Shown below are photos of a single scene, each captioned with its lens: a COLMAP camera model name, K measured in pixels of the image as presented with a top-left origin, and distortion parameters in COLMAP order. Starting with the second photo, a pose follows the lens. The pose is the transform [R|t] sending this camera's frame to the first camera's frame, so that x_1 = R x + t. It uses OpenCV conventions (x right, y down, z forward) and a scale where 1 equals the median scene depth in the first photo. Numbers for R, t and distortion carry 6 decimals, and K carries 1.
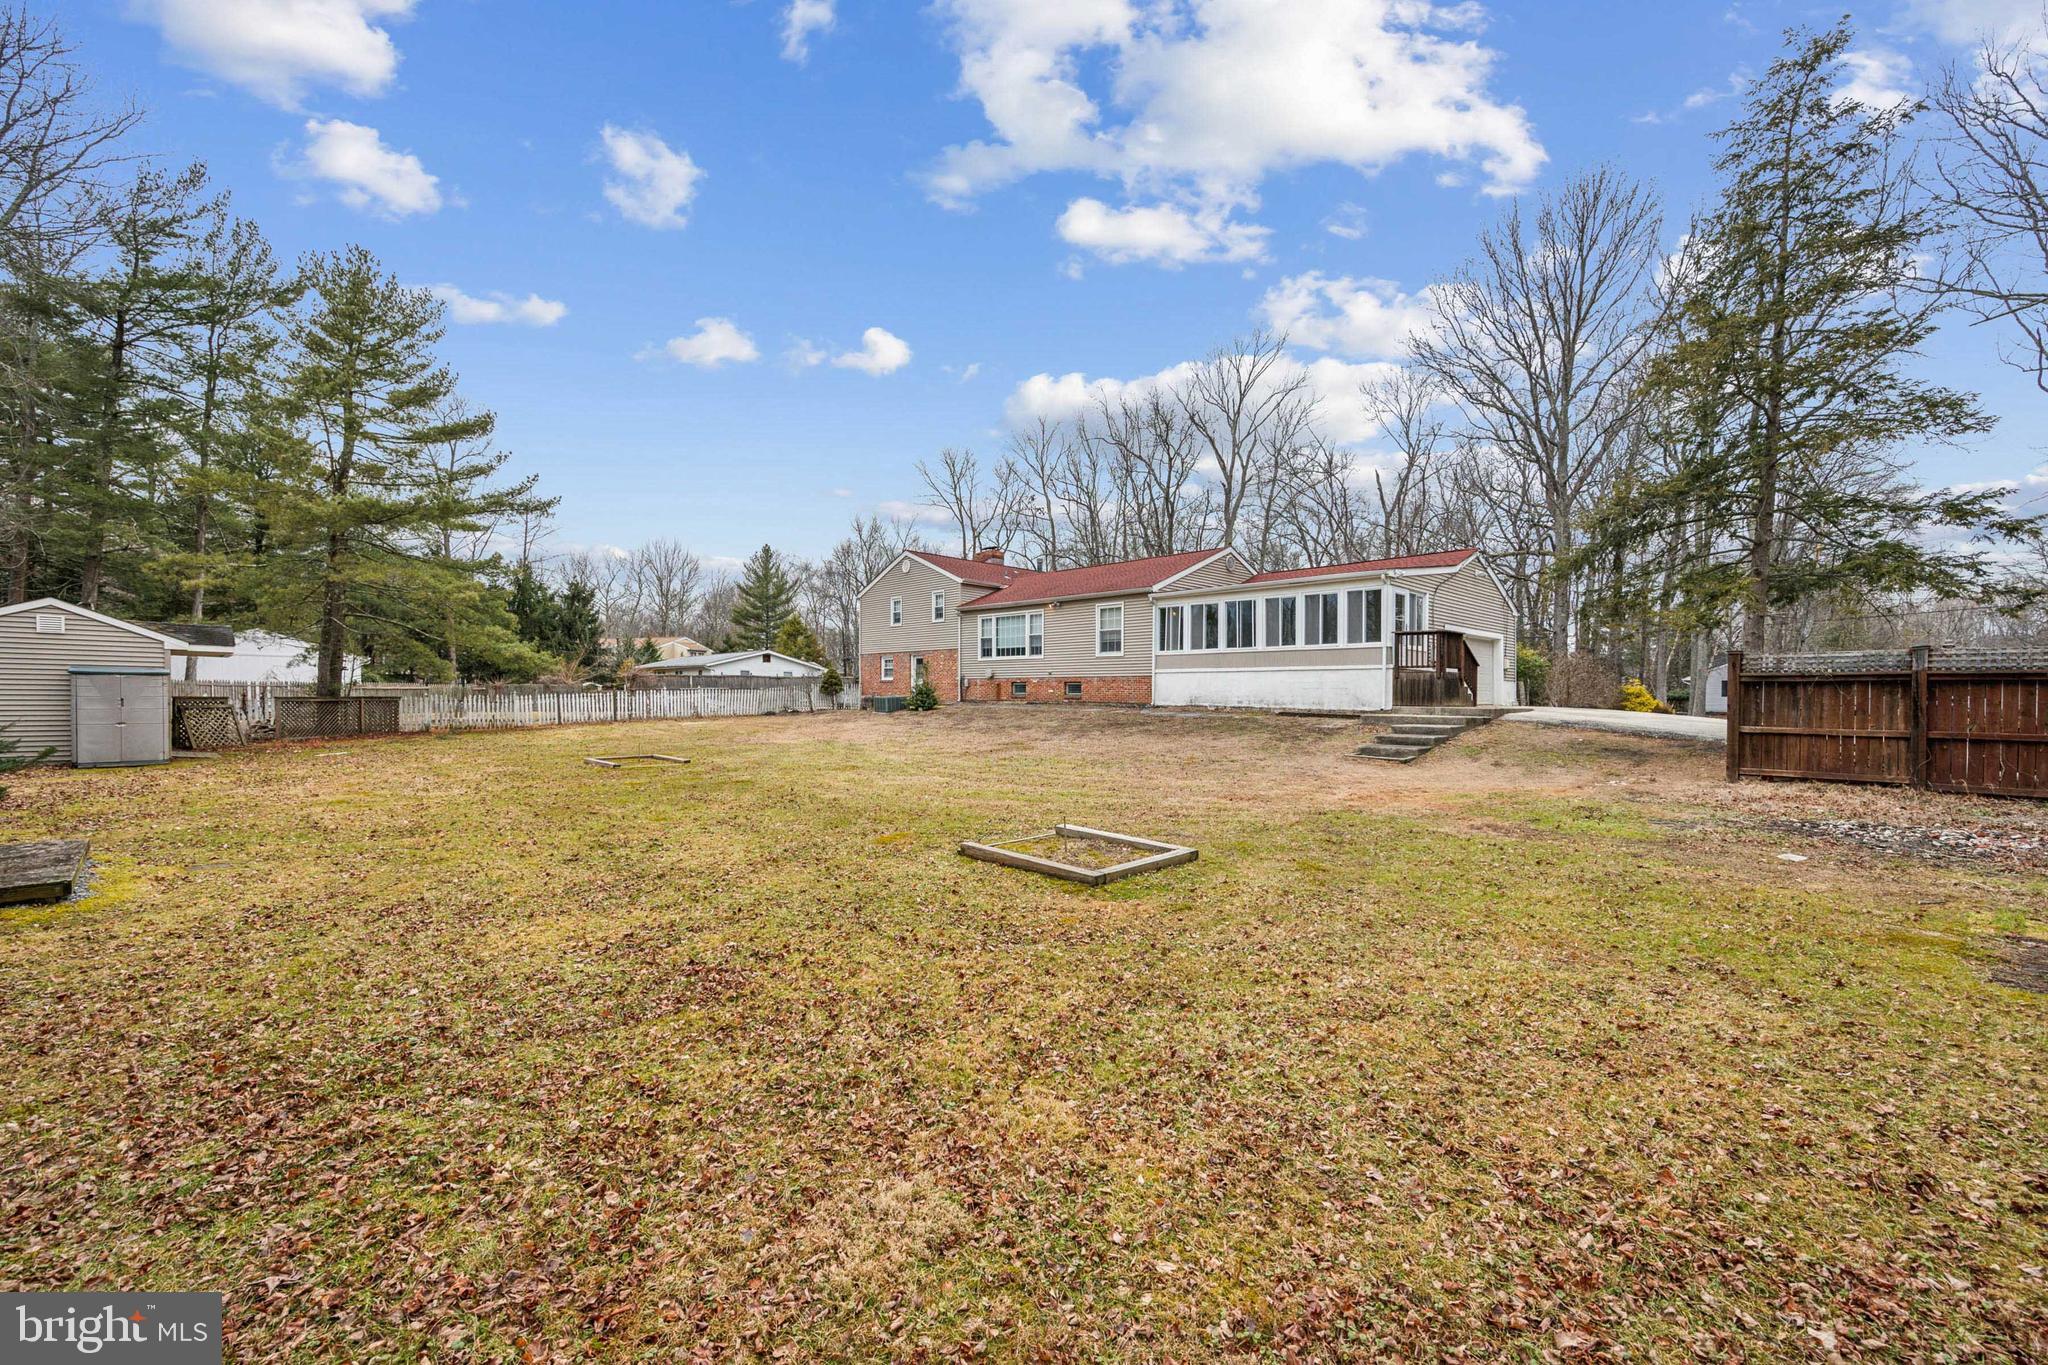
lens RADIAL K [[819.0, 0, 1035.6], [0, 819.0, 688.7], [0, 0, 1]] dist [0.000349, 0.000091]
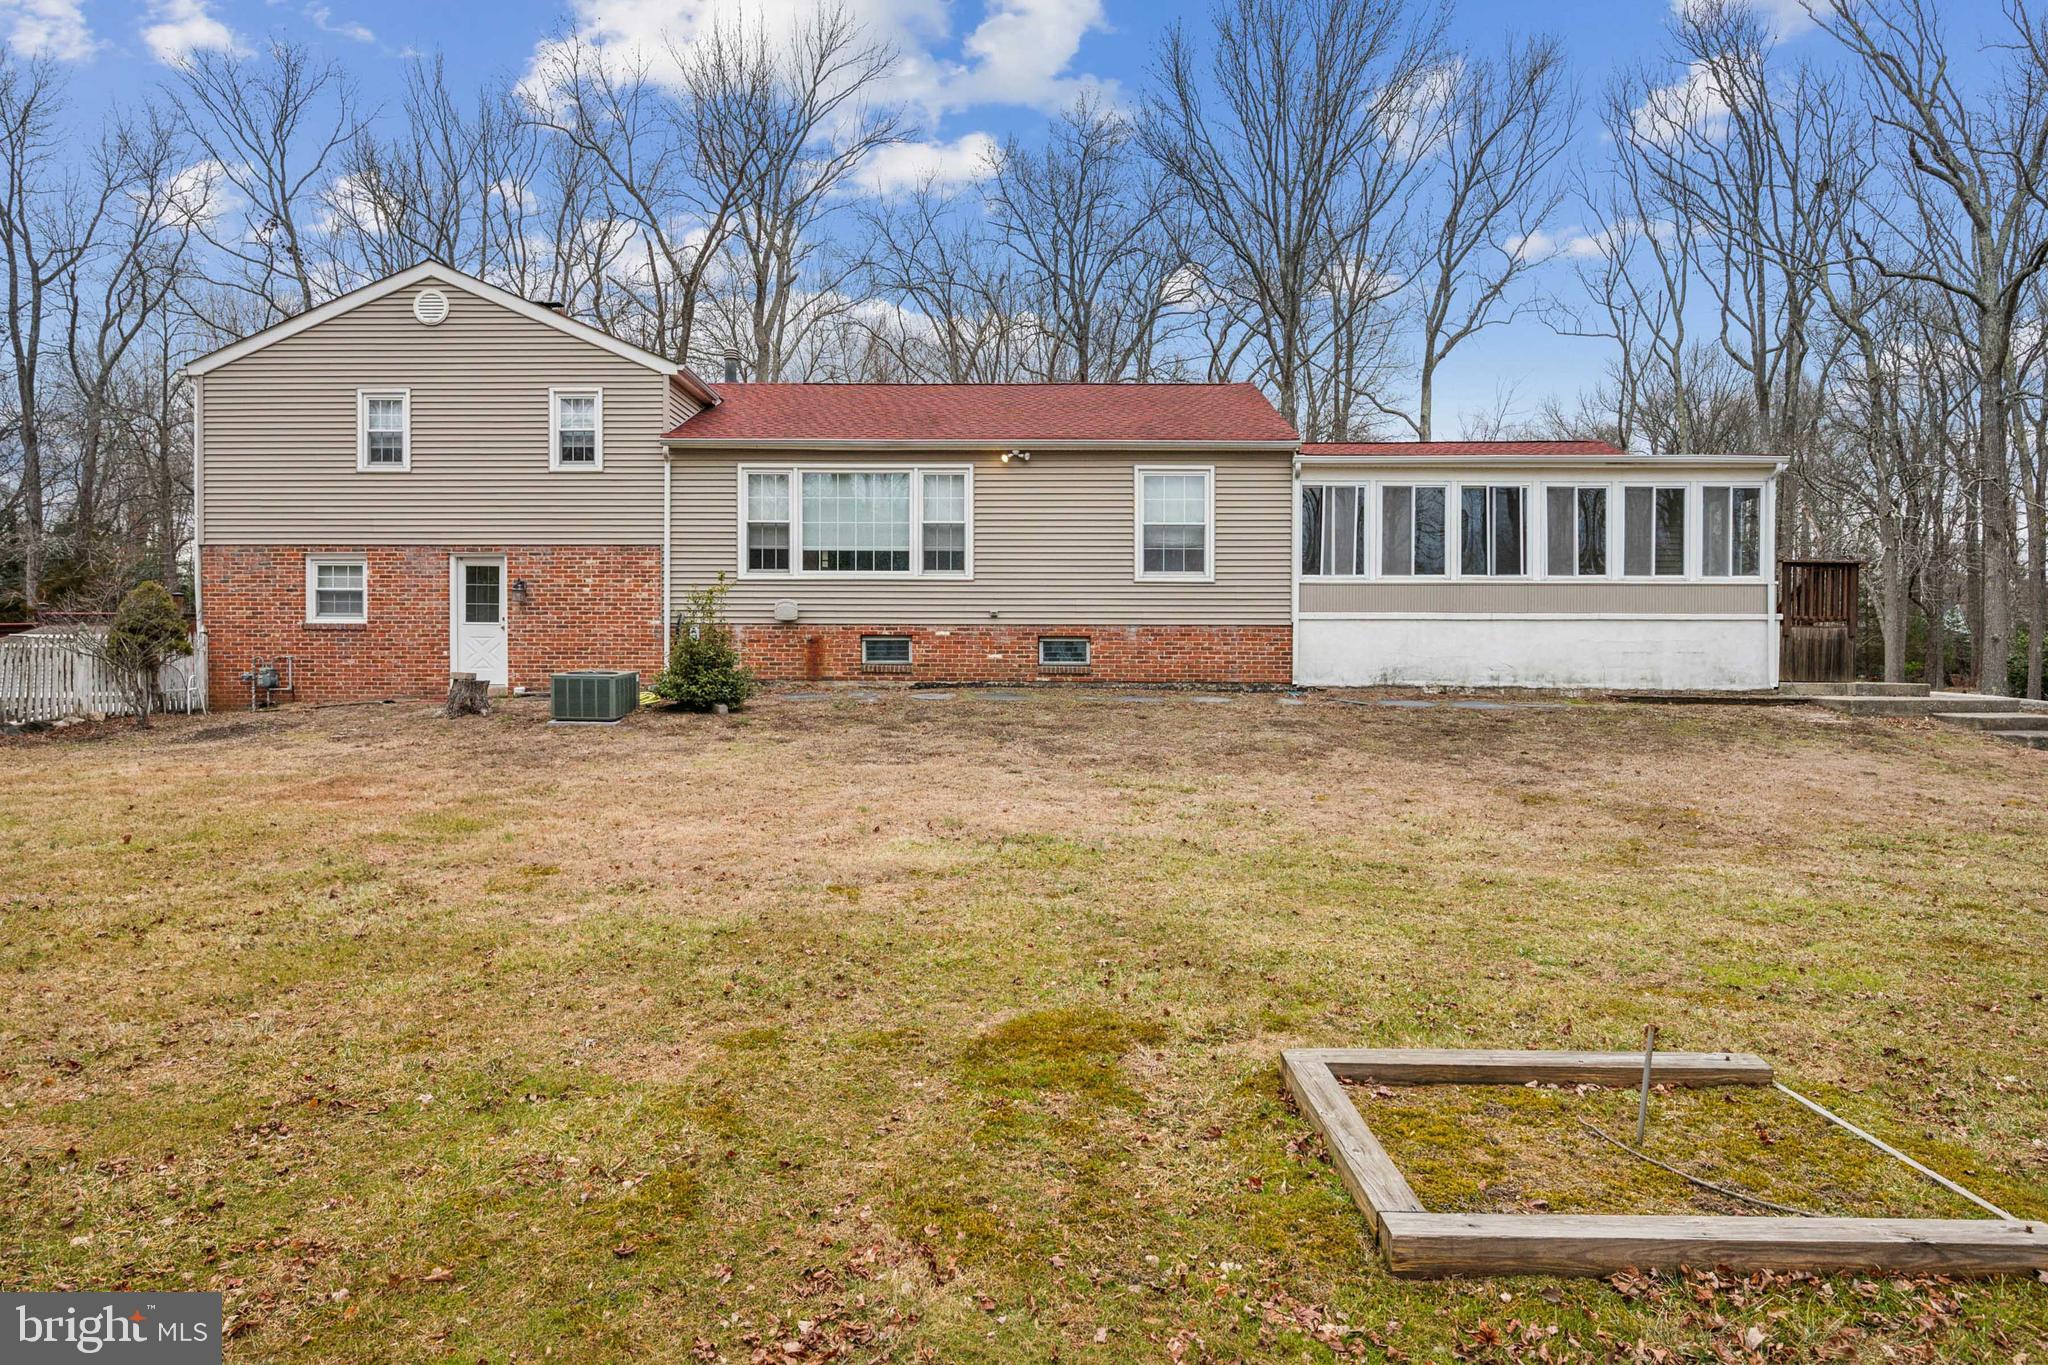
lens RADIAL K [[1270.0, 0, 1024.0], [0, 1270.0, 675.7], [0, 0, 1]] dist [-0.010825, -0.002389]
pose [[0.713078, -0.013699, 0.700951, -0.500922], [-0.003288, 0.999733, 0.022883, -0.002542], [-0.701077, -0.018622, 0.712843, 0.578168]]
